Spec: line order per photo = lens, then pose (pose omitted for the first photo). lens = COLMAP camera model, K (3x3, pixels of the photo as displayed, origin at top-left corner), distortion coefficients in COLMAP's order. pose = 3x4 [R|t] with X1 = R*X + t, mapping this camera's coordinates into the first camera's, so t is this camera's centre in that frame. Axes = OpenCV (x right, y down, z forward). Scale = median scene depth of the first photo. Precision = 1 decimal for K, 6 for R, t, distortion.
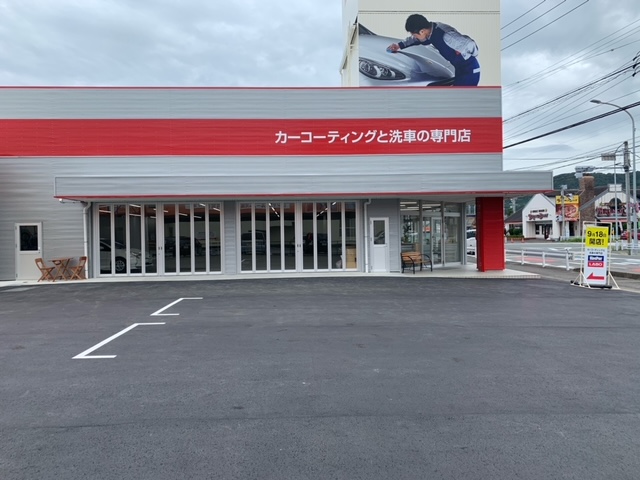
lens RADIAL K [[475.7, 0, 318.6], [0, 475.7, 239.8], [0, 0, 1]] dist [0.009514, -0.020190]
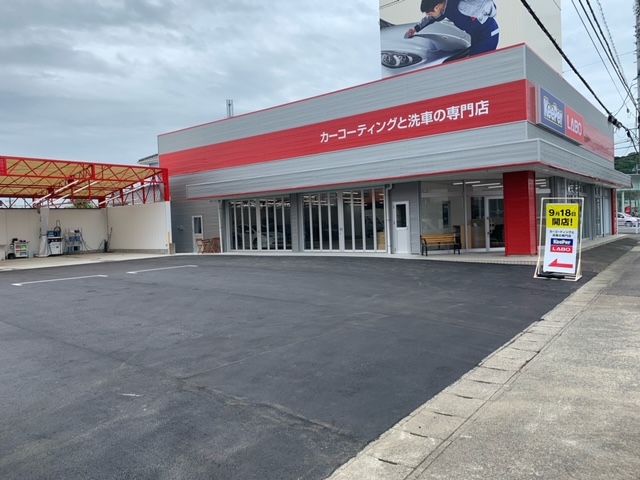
lens RADIAL K [[475.7, 0, 322.2], [0, 475.7, 239.0], [0, 0, 1]] dist [0.009514, -0.020190]
pose [[0.762171, 0.005103, -0.647356, 0.671405], [0.019809, 0.999317, 0.031199, -0.000377], [0.647073, -0.036602, 0.761549, 0.091102]]
